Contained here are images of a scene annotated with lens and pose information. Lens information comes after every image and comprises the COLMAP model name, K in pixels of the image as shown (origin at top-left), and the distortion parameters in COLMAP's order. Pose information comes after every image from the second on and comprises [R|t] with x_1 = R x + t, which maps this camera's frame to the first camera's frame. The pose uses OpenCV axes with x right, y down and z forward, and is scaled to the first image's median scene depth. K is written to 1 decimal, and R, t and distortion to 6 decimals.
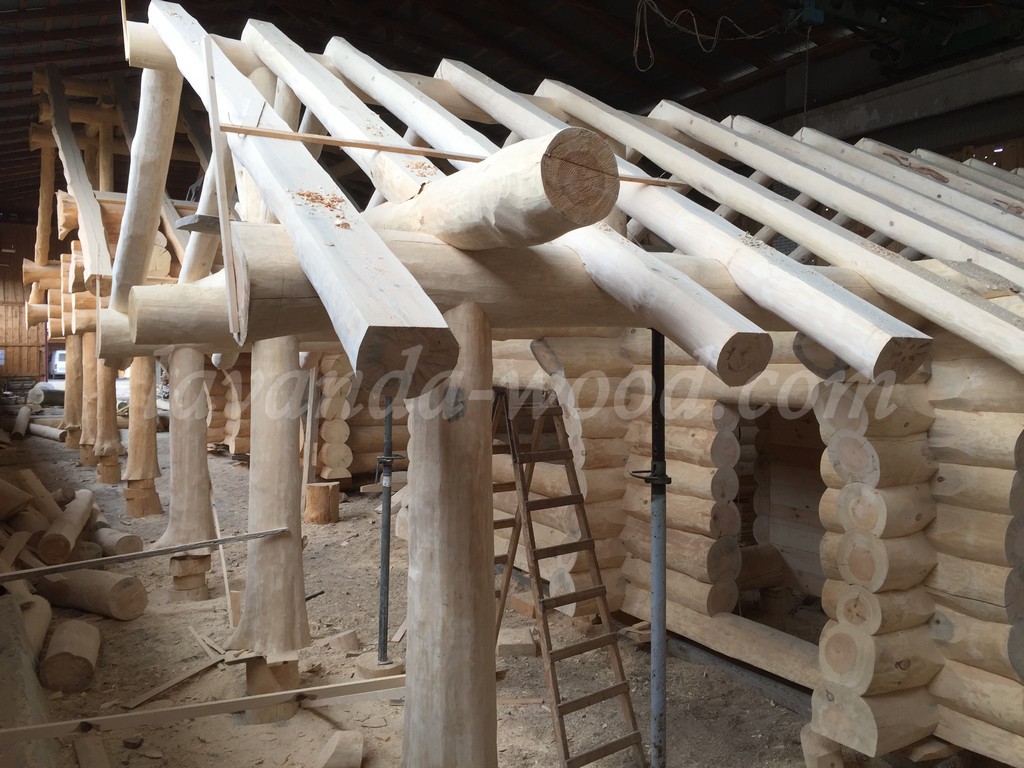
lens RADIAL K [[868.5, 0, 512.0], [0, 868.5, 384.0], [0, 0, 1]] dist [0.103824, -0.139098]
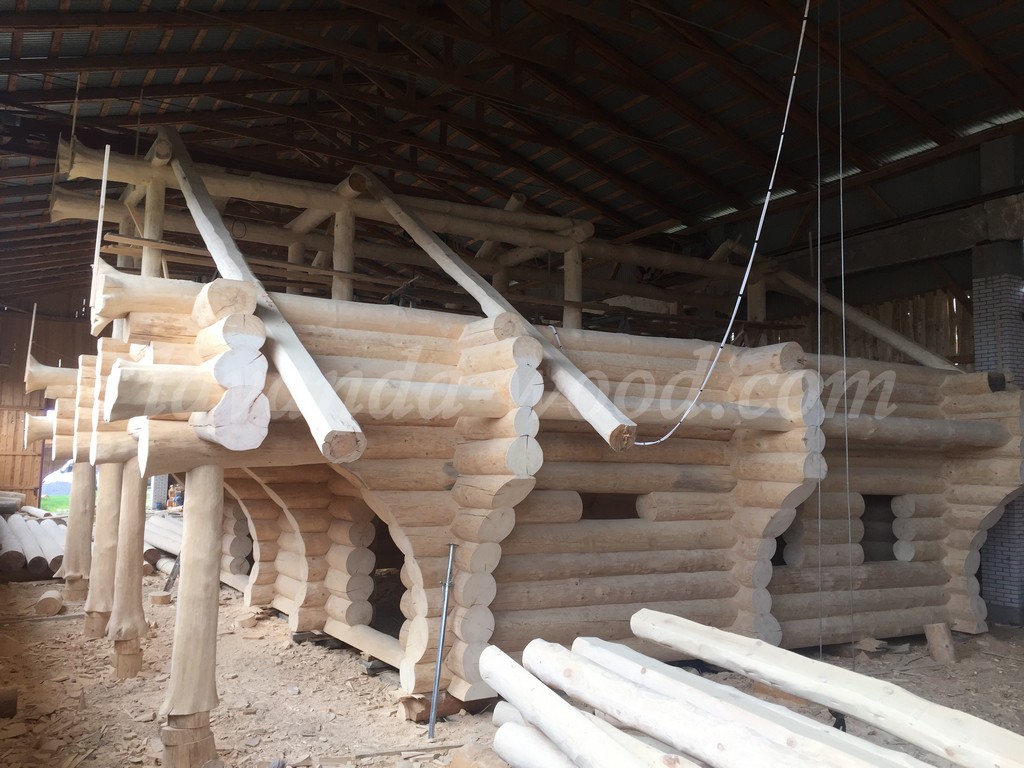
lens RADIAL K [[880.2, 0, 530.5], [0, 880.2, 366.4], [0, 0, 1]] dist [0.003098, -0.015839]
pose [[0.999676, 0.012412, 0.022232, -0.128866], [-0.009266, 0.990610, -0.136402, -0.034816], [-0.023716, 0.136152, 0.990404, 0.224361]]
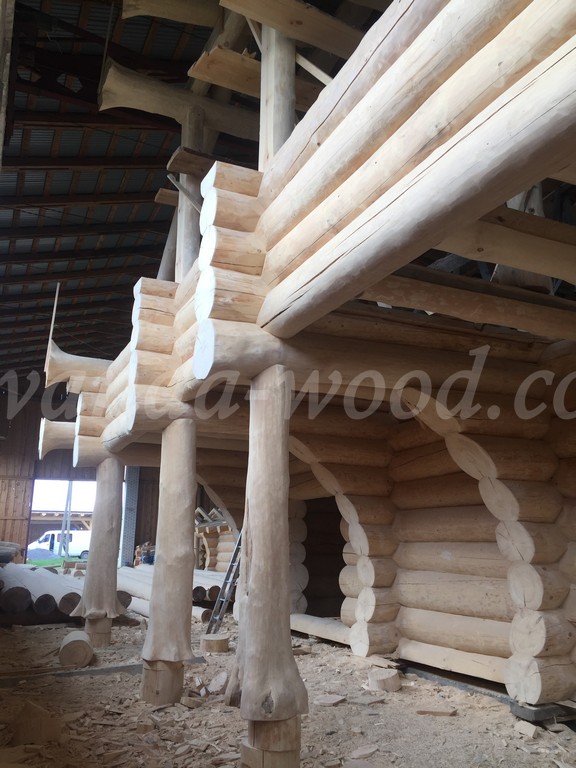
lens RADIAL K [[658.4, 0, 288.0], [0, 658.4, 384.0], [0, 0, 1]] dist [0.089364, -0.121868]
pose [[0.994798, -0.020264, -0.099832, -0.353137], [-0.007165, 0.963668, -0.267006, 0.020284], [0.101616, 0.266332, 0.958510, 0.594234]]
